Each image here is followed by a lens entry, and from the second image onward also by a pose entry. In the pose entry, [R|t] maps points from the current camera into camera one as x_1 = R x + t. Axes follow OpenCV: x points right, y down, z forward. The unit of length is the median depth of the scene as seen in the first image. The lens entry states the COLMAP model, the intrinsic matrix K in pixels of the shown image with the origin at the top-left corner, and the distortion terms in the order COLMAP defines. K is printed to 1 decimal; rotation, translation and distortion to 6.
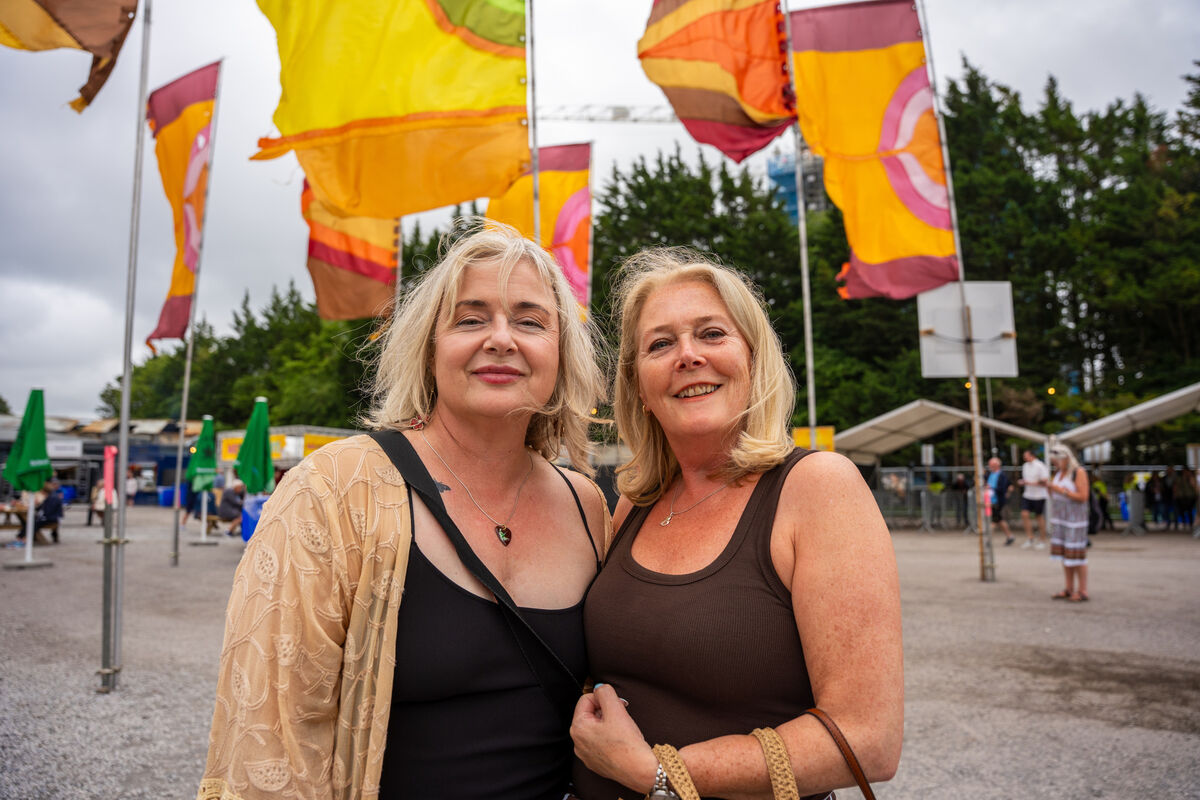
lens RADIAL K [[882.7, 0, 620.4], [0, 882.7, 397.7], [0, 0, 1]] dist [-0.006087, 0.004695]
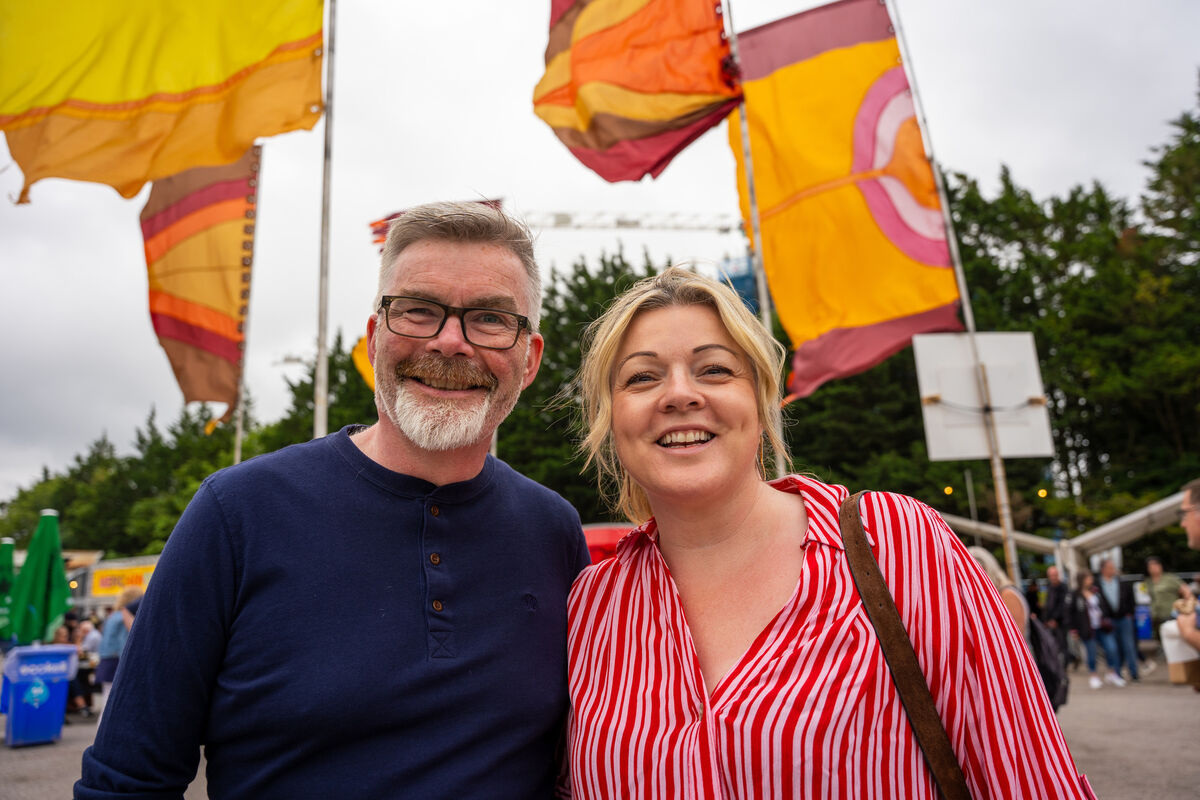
lens RADIAL K [[873.5, 0, 602.8], [0, 873.5, 421.8], [0, 0, 1]] dist [-0.065316, -0.003942]
pose [[0.999494, -0.019751, 0.024916, 0.024664], [0.022511, 0.993010, -0.115868, 0.009989], [-0.022453, 0.116370, 0.992952, 0.130977]]
